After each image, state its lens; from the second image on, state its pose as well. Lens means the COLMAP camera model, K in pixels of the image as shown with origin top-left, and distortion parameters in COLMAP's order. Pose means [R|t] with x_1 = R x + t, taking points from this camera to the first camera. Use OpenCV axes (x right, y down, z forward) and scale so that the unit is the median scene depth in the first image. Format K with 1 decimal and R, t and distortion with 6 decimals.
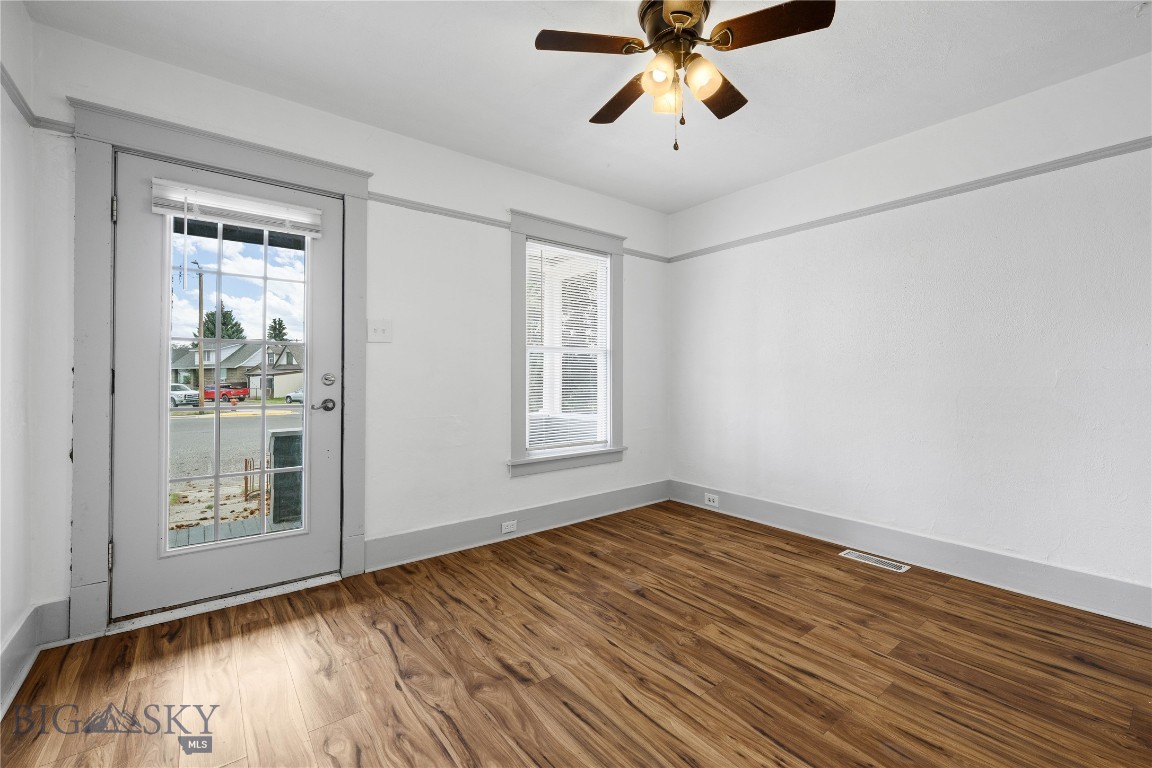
lens RADIAL K [[480.9, 0, 574.1], [0, 480.9, 376.5], [0, 0, 1]] dist [-0.002011, -0.000272]
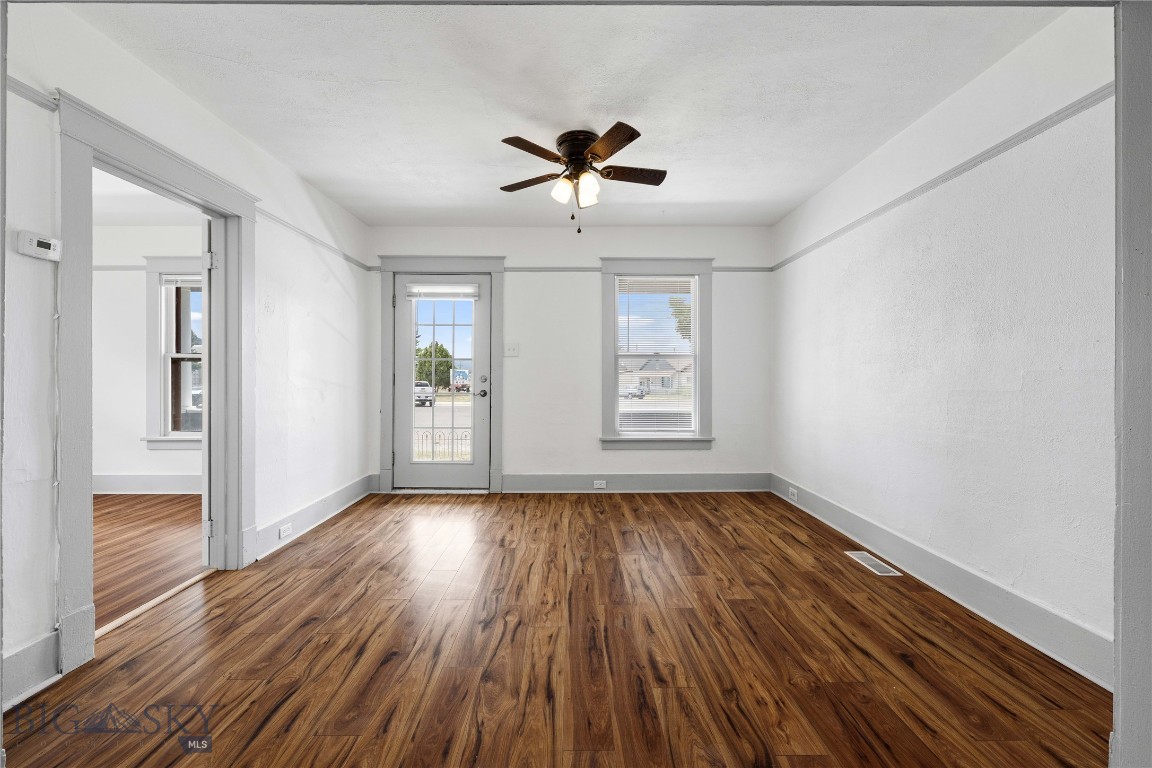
lens RADIAL K [[464.1, 0, 575.5], [0, 464.1, 376.3], [0, 0, 1]] dist [-0.002110, 0.000756]
pose [[0.796062, 0.000698, -0.605215, 0.915609], [0.000169, 0.999999, 0.001375, -0.006178], [0.605216, -0.001197, 0.796061, -0.174073]]
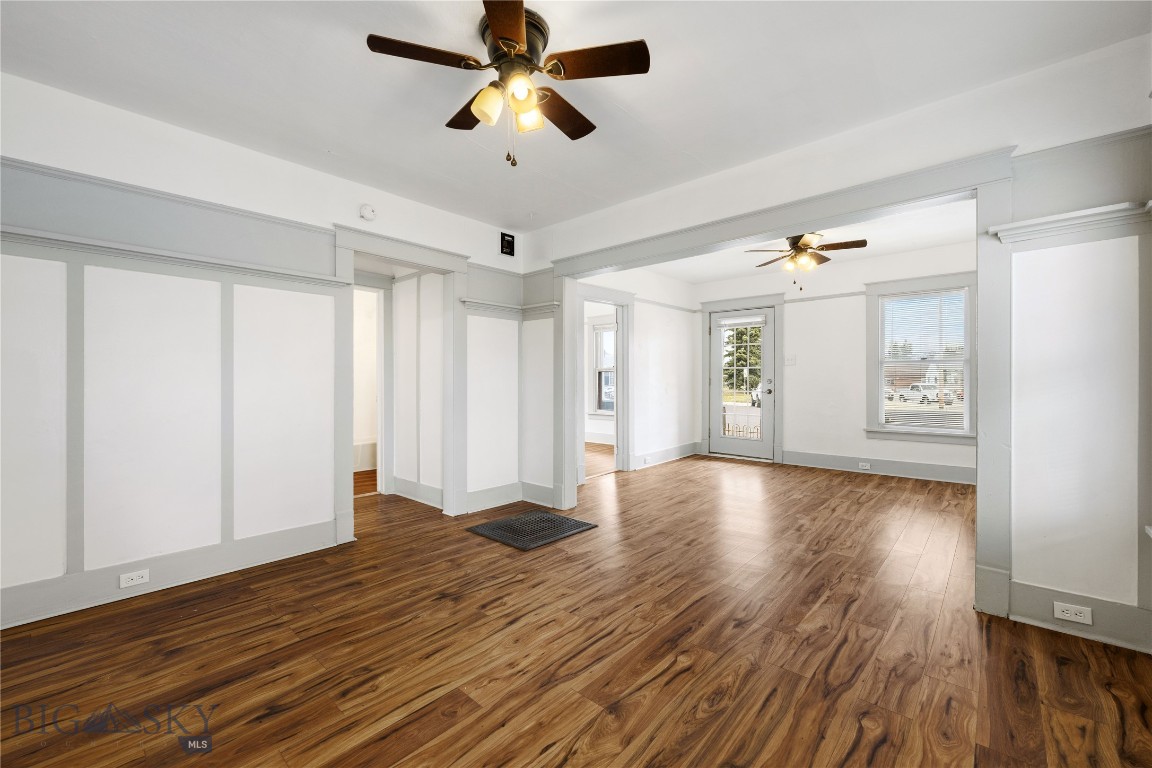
lens RADIAL K [[464.1, 0, 572.6], [0, 464.1, 387.4], [0, 0, 1]] dist [-0.002110, 0.000756]
pose [[0.172080, 0.015866, -0.984955, 1.955195], [0.007314, 0.999822, 0.017383, -0.014328], [0.985056, -0.010195, 0.171933, -0.483821]]
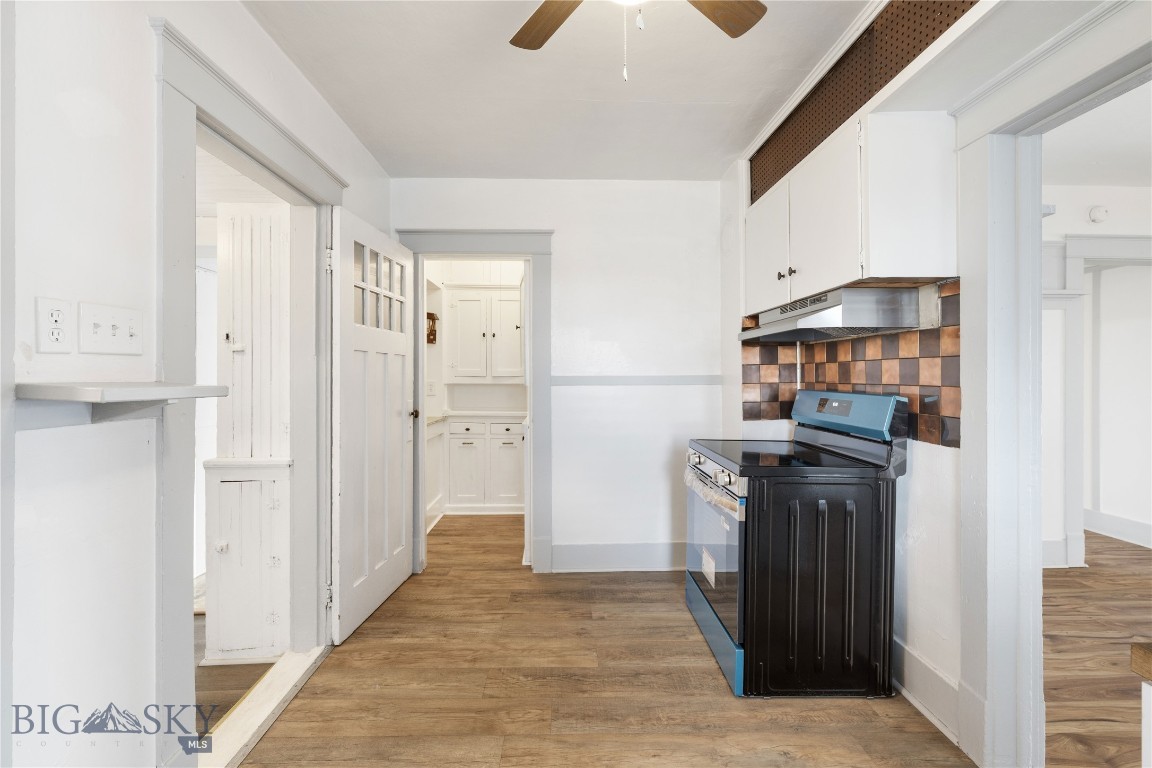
lens RADIAL K [[480.9, 0, 570.9], [0, 480.9, 377.6], [0, 0, 1]] dist [-0.002011, -0.000272]
pose [[-0.591778, 0.006217, -0.806077, 2.411917], [0.010670, 0.999943, -0.000121, -0.077769], [0.806031, -0.008672, -0.591810, -1.288567]]
